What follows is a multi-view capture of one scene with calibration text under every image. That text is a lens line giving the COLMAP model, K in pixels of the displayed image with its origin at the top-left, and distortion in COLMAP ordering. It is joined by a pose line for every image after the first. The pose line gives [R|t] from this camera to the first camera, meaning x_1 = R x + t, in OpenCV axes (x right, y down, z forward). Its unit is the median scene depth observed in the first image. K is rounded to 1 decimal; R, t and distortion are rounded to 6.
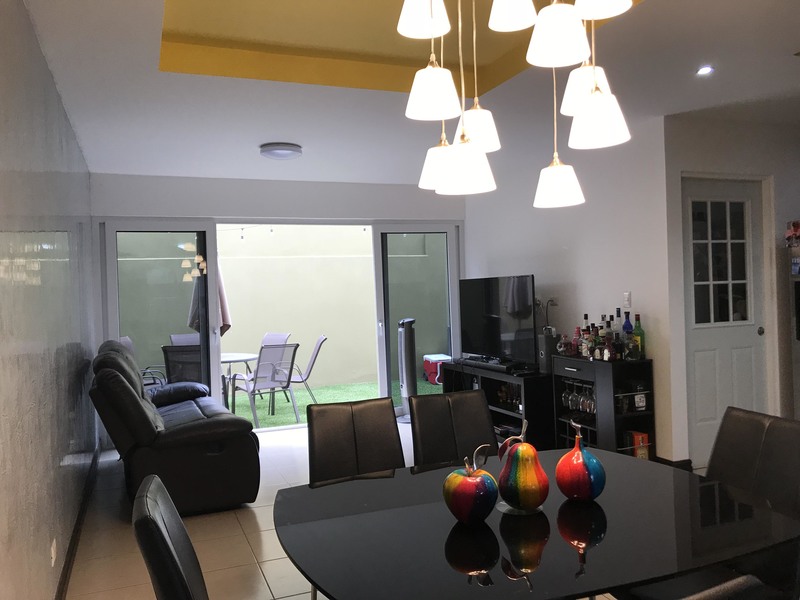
lens RADIAL K [[659.1, 0, 396.8], [0, 659.1, 302.6], [0, 0, 1]] dist [0.056978, -0.045793]
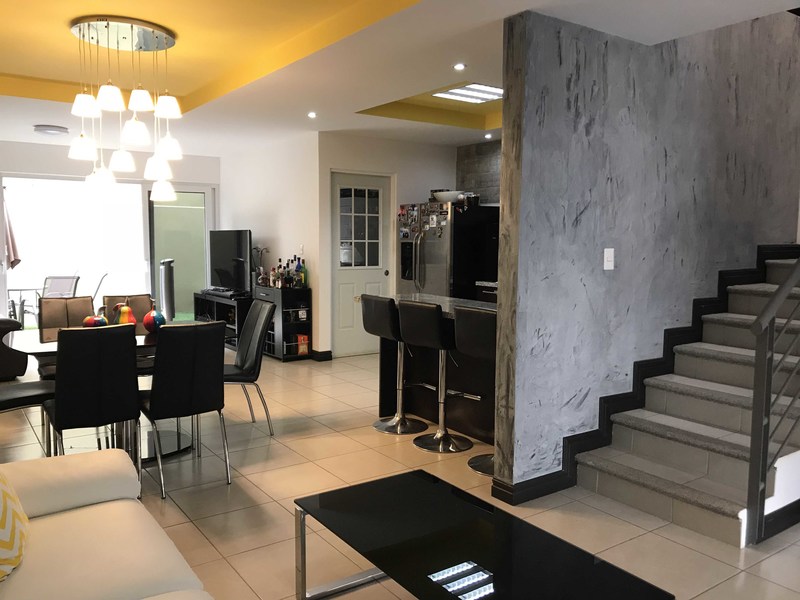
lens RADIAL K [[659.1, 0, 396.9], [0, 659.1, 295.3], [0, 0, 1]] dist [0.056978, -0.045793]
pose [[0.972097, 0.019324, 0.233784, 0.205421], [-0.034736, 0.997472, 0.061989, -0.001456], [-0.231995, -0.068380, 0.970310, -0.530034]]
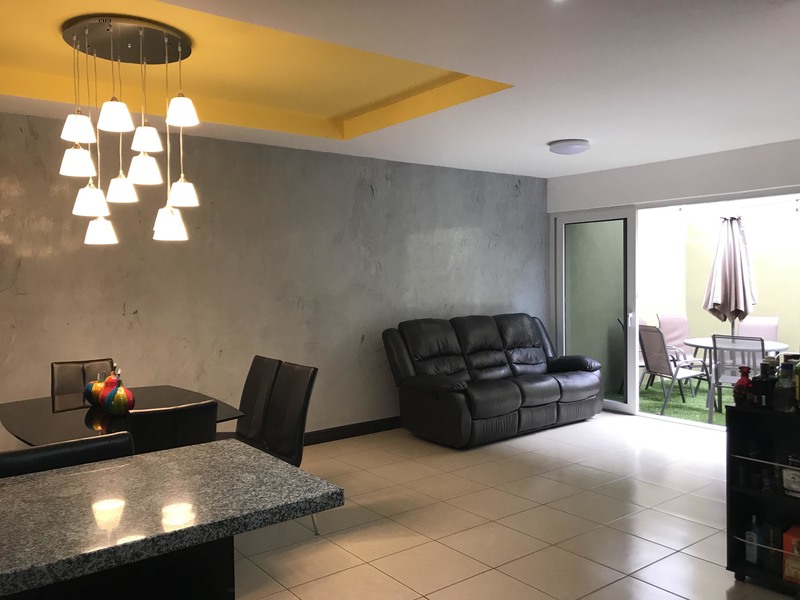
lens RADIAL K [[659.1, 0, 401.3], [0, 659.1, 301.0], [0, 0, 1]] dist [0.056978, -0.045793]
pose [[0.280379, 0.063801, -0.957767, 0.806139], [-0.015180, 0.997959, 0.062034, -0.046505], [0.959769, -0.002855, 0.280775, 0.462594]]
